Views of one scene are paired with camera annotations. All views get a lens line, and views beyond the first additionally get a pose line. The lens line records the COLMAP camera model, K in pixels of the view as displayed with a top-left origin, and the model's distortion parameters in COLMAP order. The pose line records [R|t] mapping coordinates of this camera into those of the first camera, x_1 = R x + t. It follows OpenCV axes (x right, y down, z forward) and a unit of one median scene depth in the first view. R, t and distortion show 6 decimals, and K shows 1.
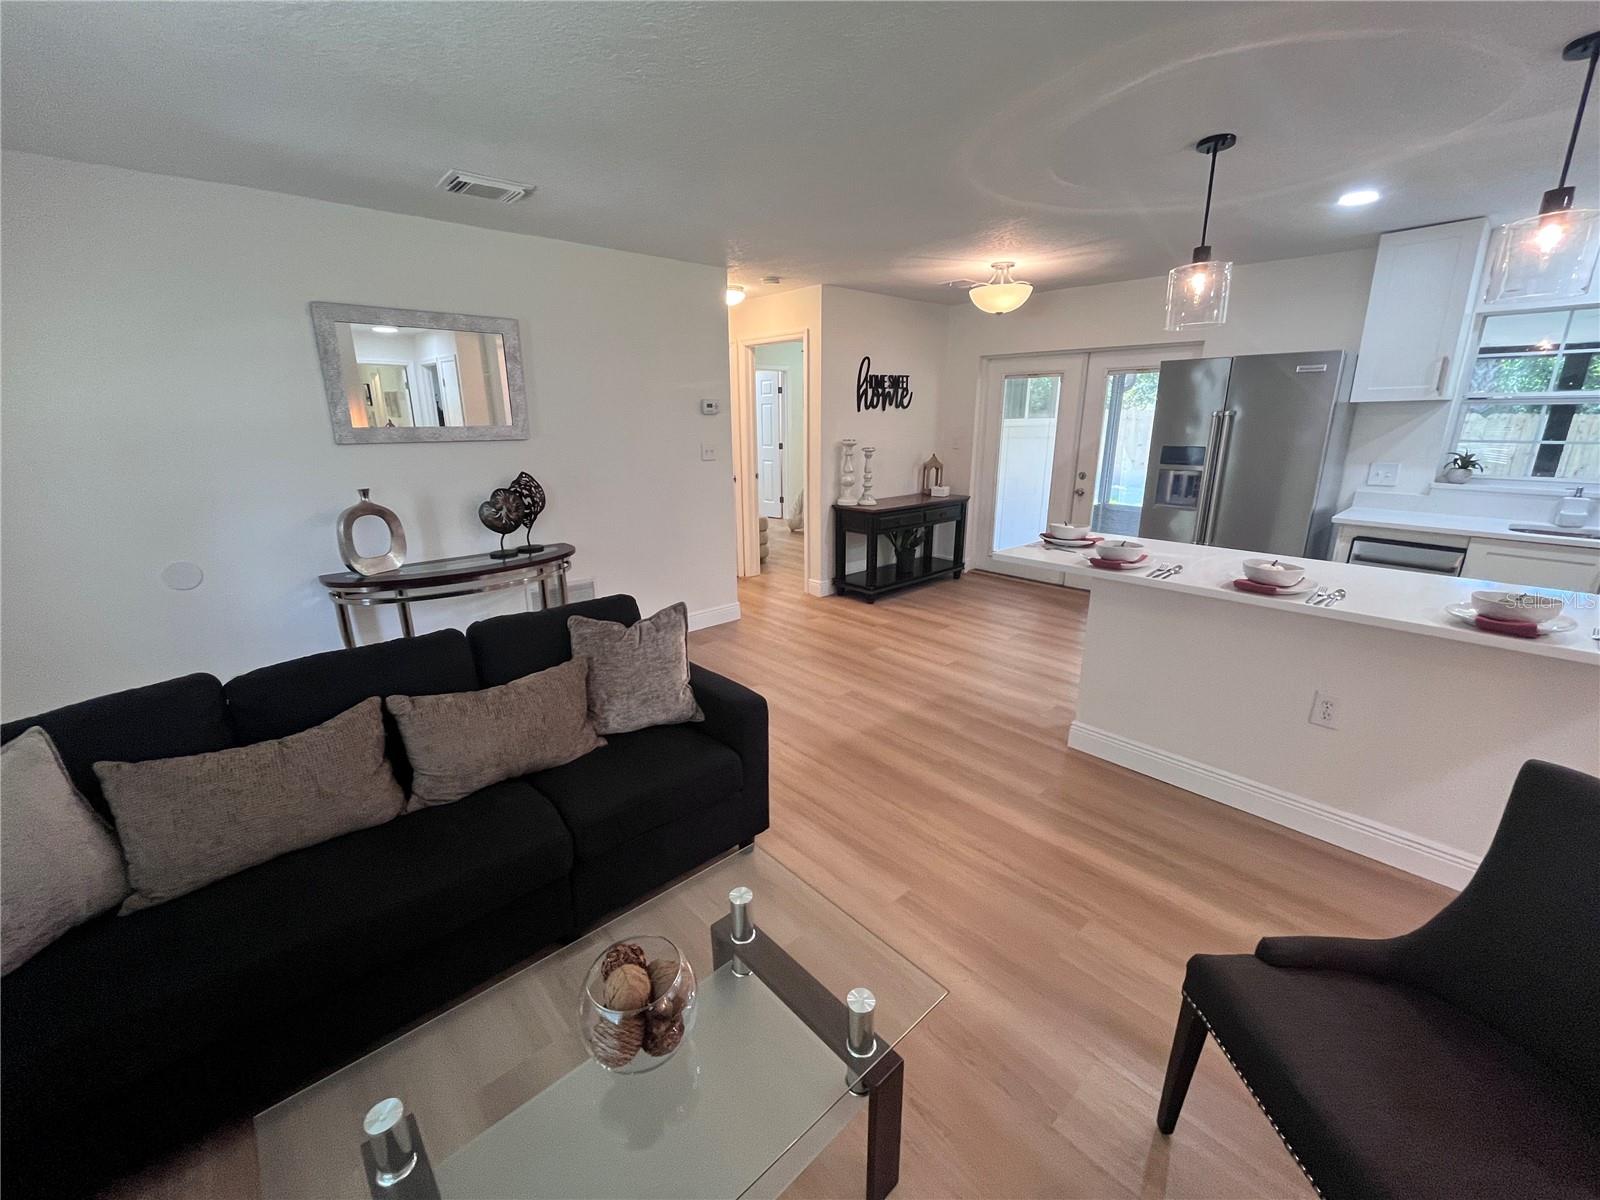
lens RADIAL K [[661.9, 0, 796.5], [0, 661.9, 597.0], [0, 0, 1]] dist [-0.000324, 0.000007]
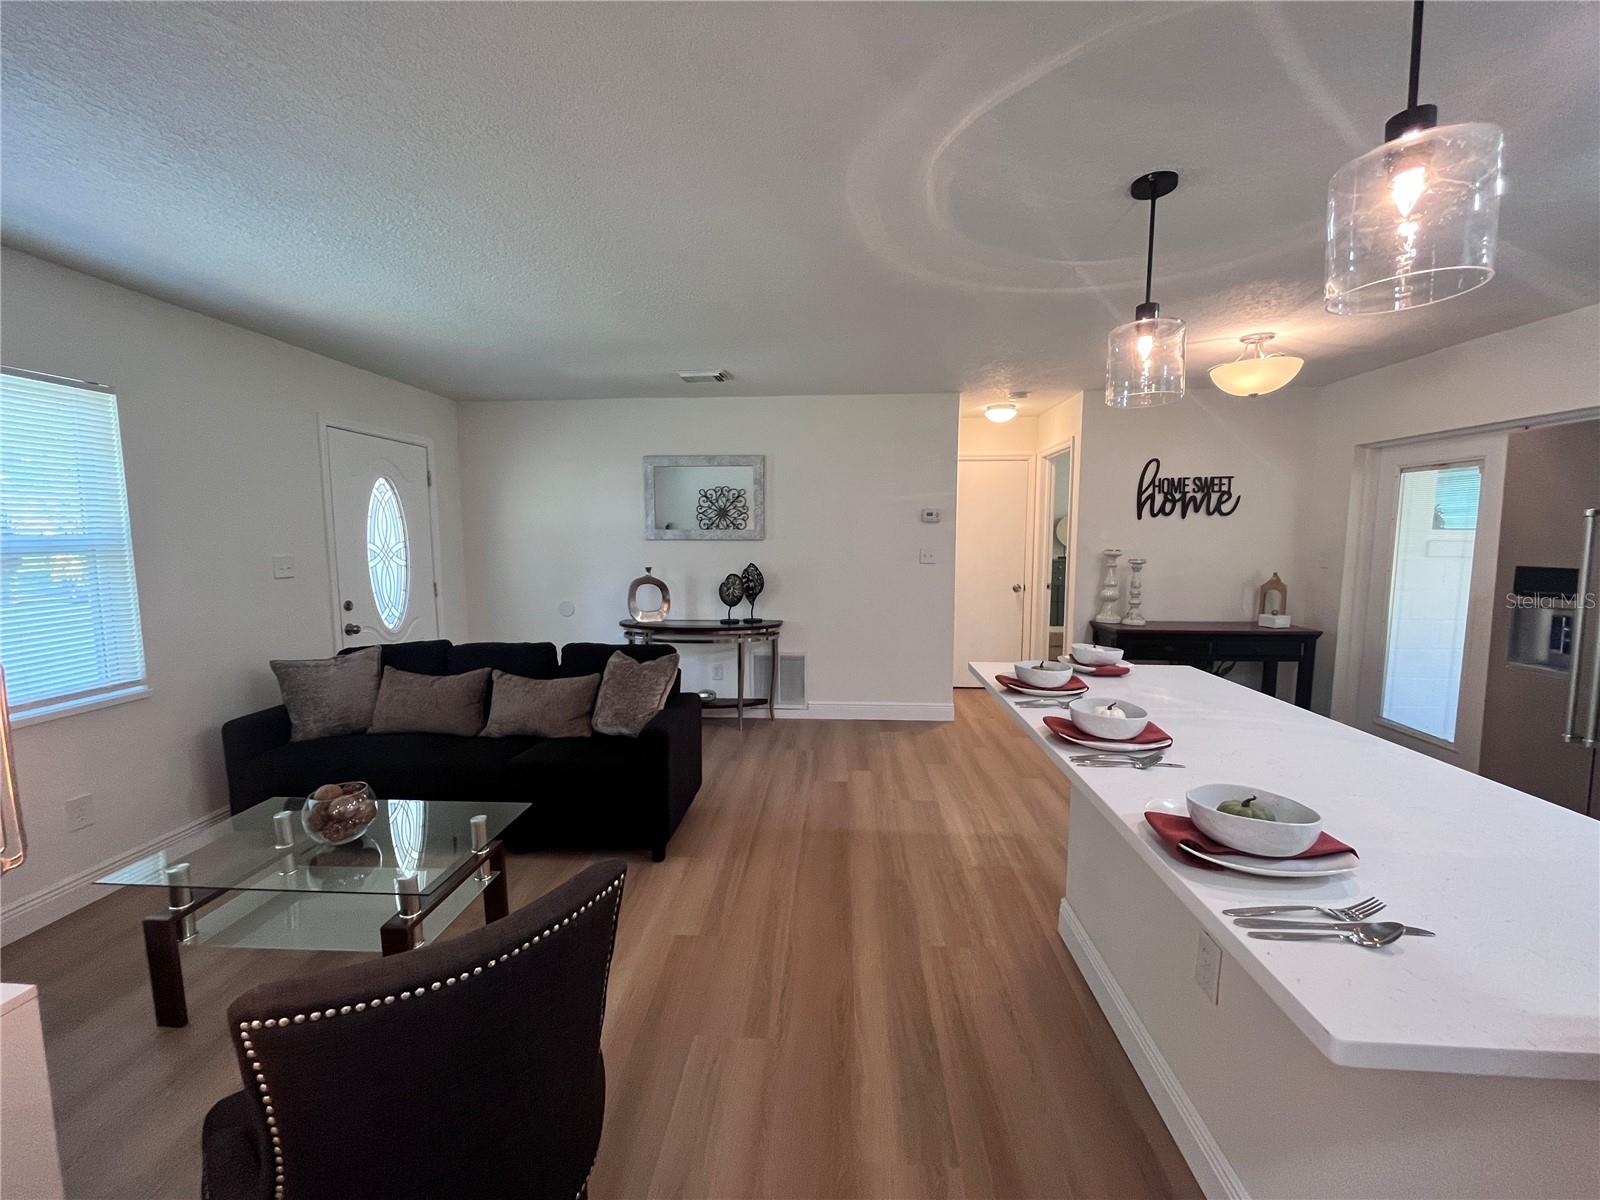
lens RADIAL K [[661.9, 0, 796.5], [0, 661.9, 597.0], [0, 0, 1]] dist [-0.000324, 0.000007]
pose [[0.690476, 0.074315, -0.719528, 0.492945], [-0.195726, 0.976797, -0.086937, -0.018120], [0.696372, 0.200859, 0.689001, 0.120821]]
